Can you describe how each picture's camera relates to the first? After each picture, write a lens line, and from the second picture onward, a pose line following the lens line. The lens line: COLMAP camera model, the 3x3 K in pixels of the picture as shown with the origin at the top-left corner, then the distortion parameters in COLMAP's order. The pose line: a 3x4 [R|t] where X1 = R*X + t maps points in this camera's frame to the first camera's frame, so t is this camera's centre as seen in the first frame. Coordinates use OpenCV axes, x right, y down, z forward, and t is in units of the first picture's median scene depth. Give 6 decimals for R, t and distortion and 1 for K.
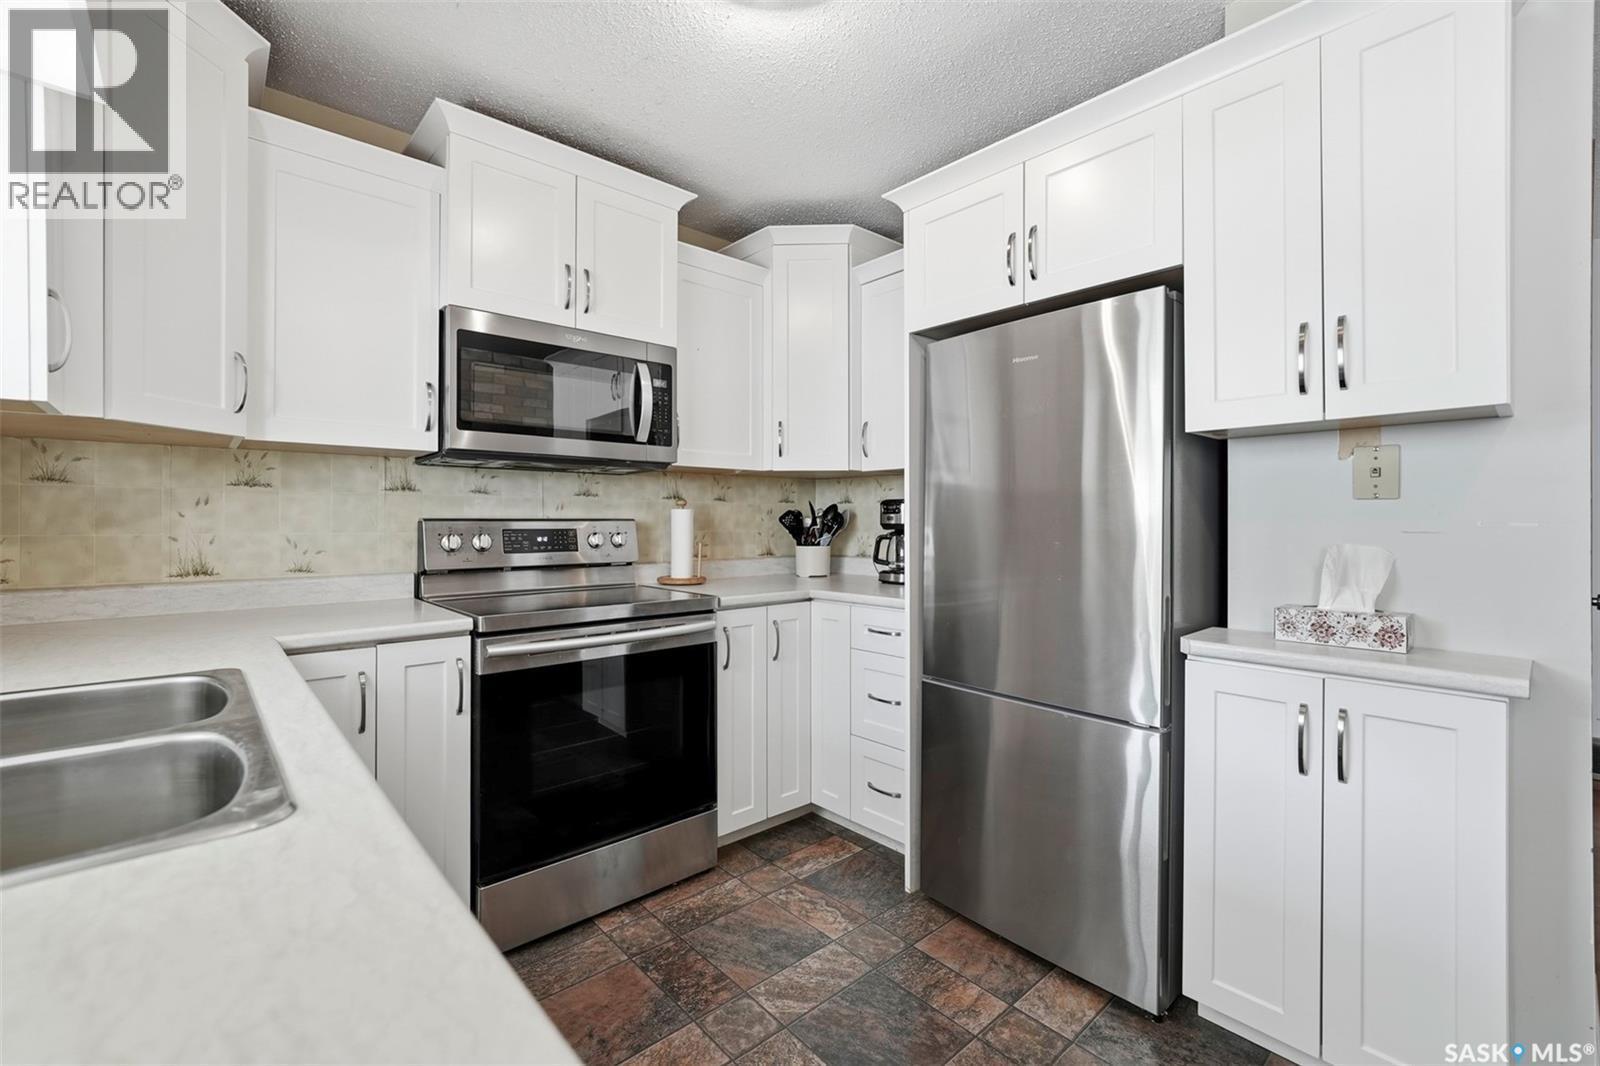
lens RADIAL K [[682.1, 0, 791.7], [0, 682.1, 520.6], [0, 0, 1]] dist [-0.001346, 0.000856]
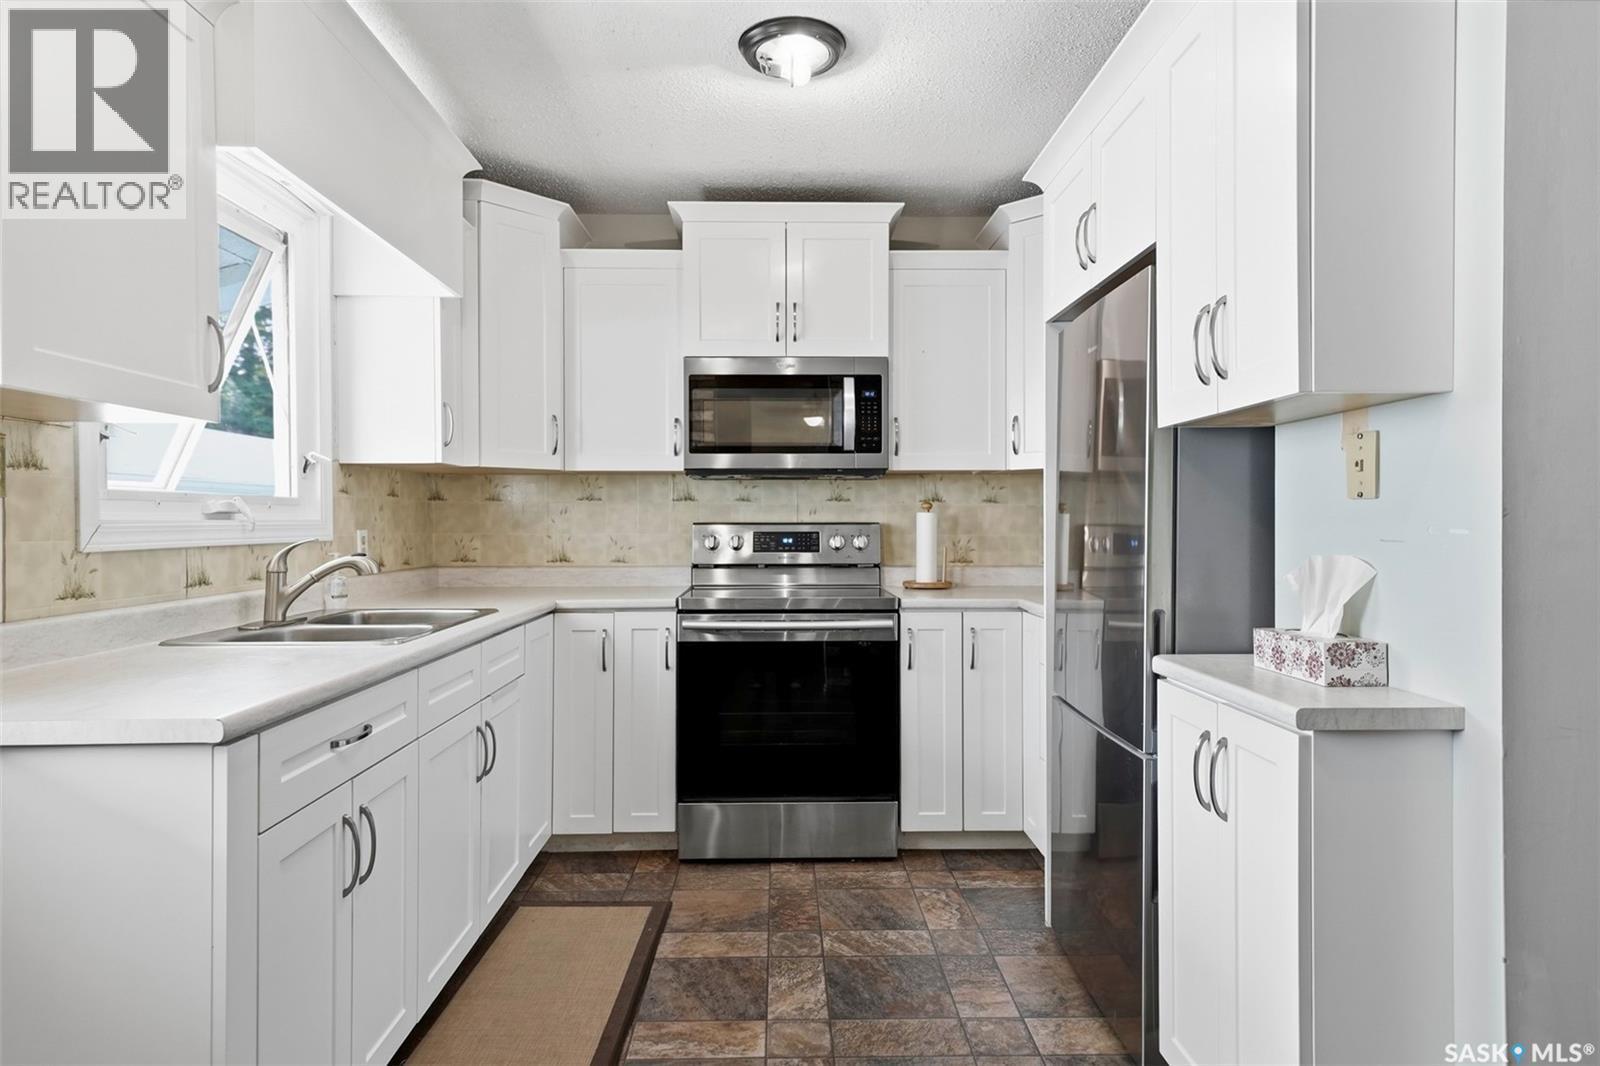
lens RADIAL K [[920.1, 0, 796.8], [0, 920.1, 530.2], [0, 0, 1]] dist [0.031362, -0.000239]
pose [[0.764949, 0.004378, -0.644076, 0.652374], [0.001741, 0.999959, 0.008865, -0.004042], [0.644089, -0.007903, 0.764910, -0.162339]]
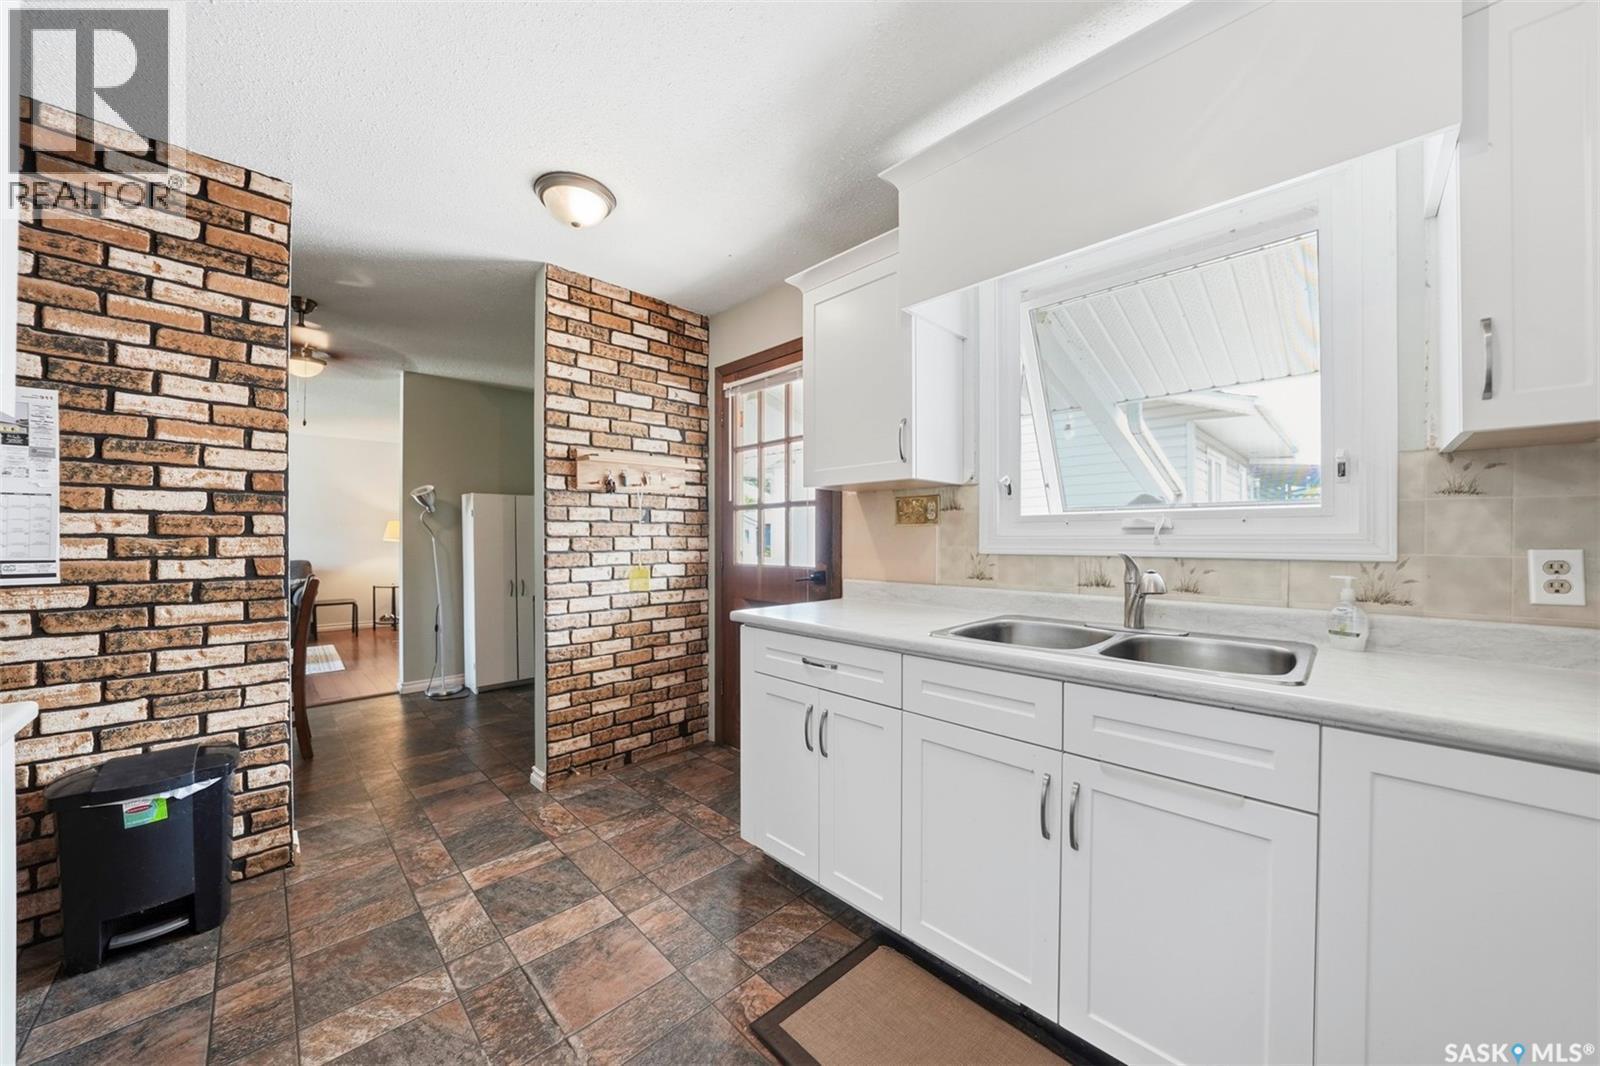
lens RADIAL K [[581.0, 0, 792.0], [0, 581.0, 530.7], [0, 0, 1]] dist [-0.001889, -0.000069]
pose [[-0.999470, 0.001552, -0.032517, -0.391359], [0.001438, 0.999993, 0.003539, -0.014926], [0.032522, 0.003490, -0.999465, 1.356134]]
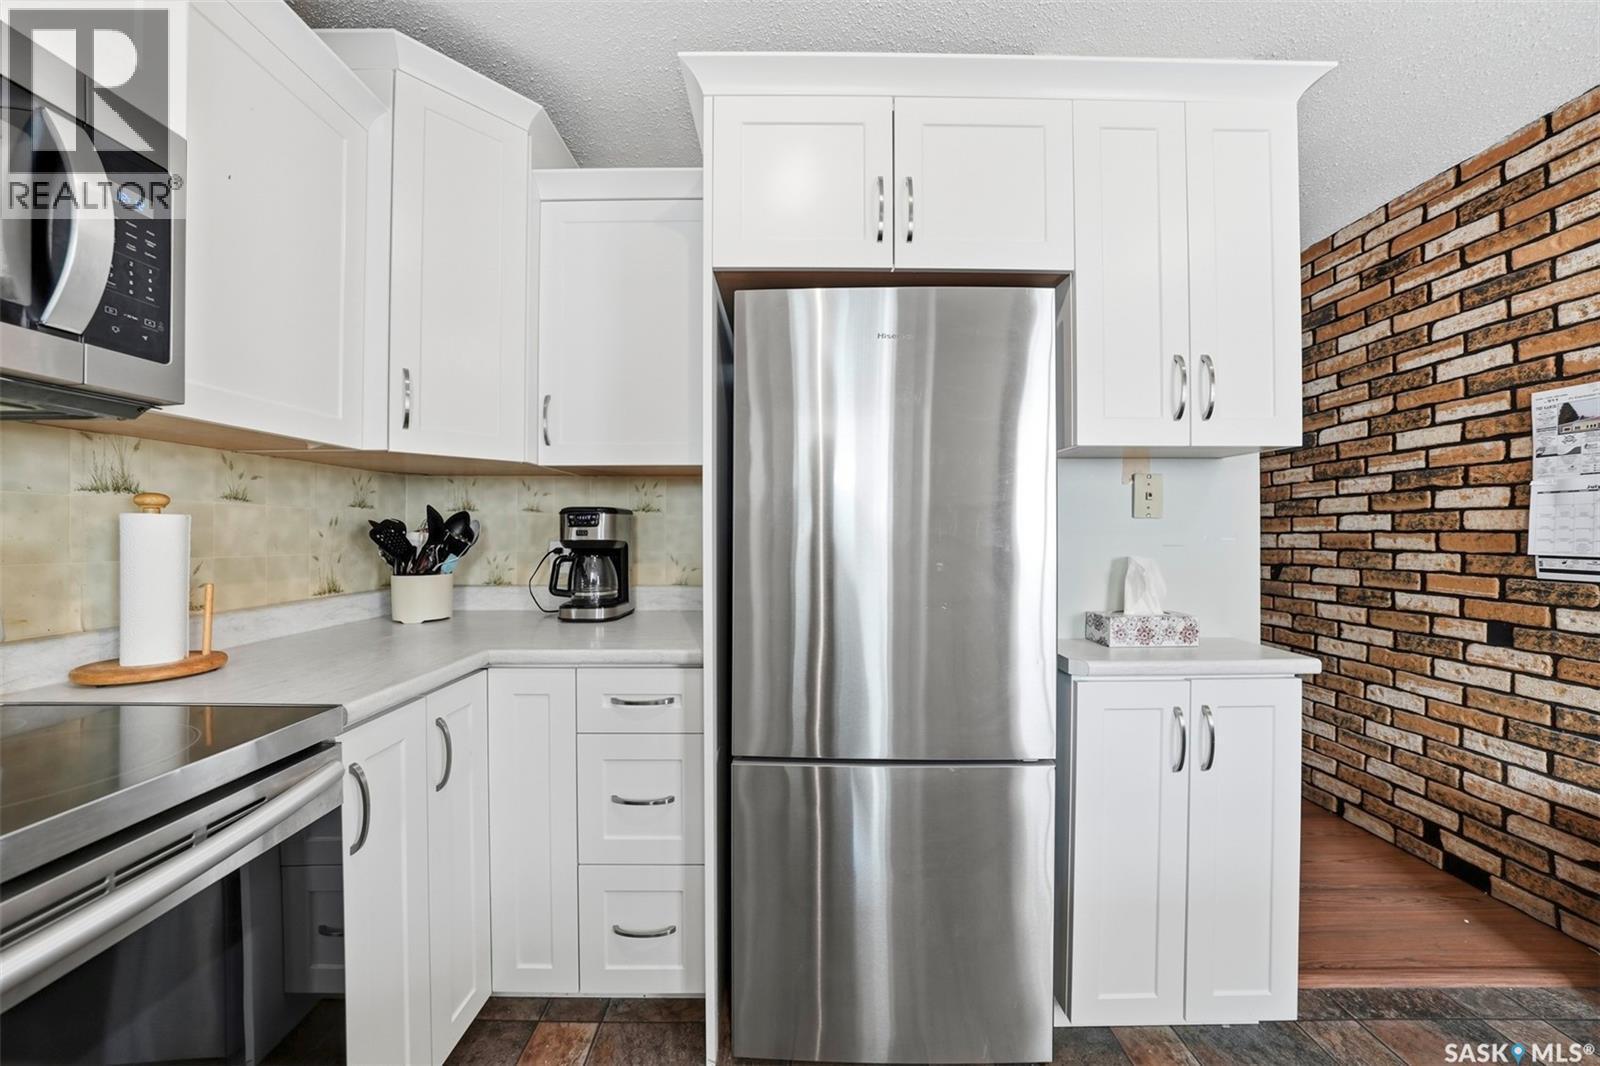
lens RADIAL K [[558.1, 0, 797.0], [0, 558.1, 530.4], [0, 0, 1]] dist [-0.016488, 0.000446]
pose [[0.663385, 0.000796, 0.748278, -0.176286], [0.000678, 0.999998, -0.001665, -0.005705], [-0.748278, 0.001612, 0.663383, 0.505005]]
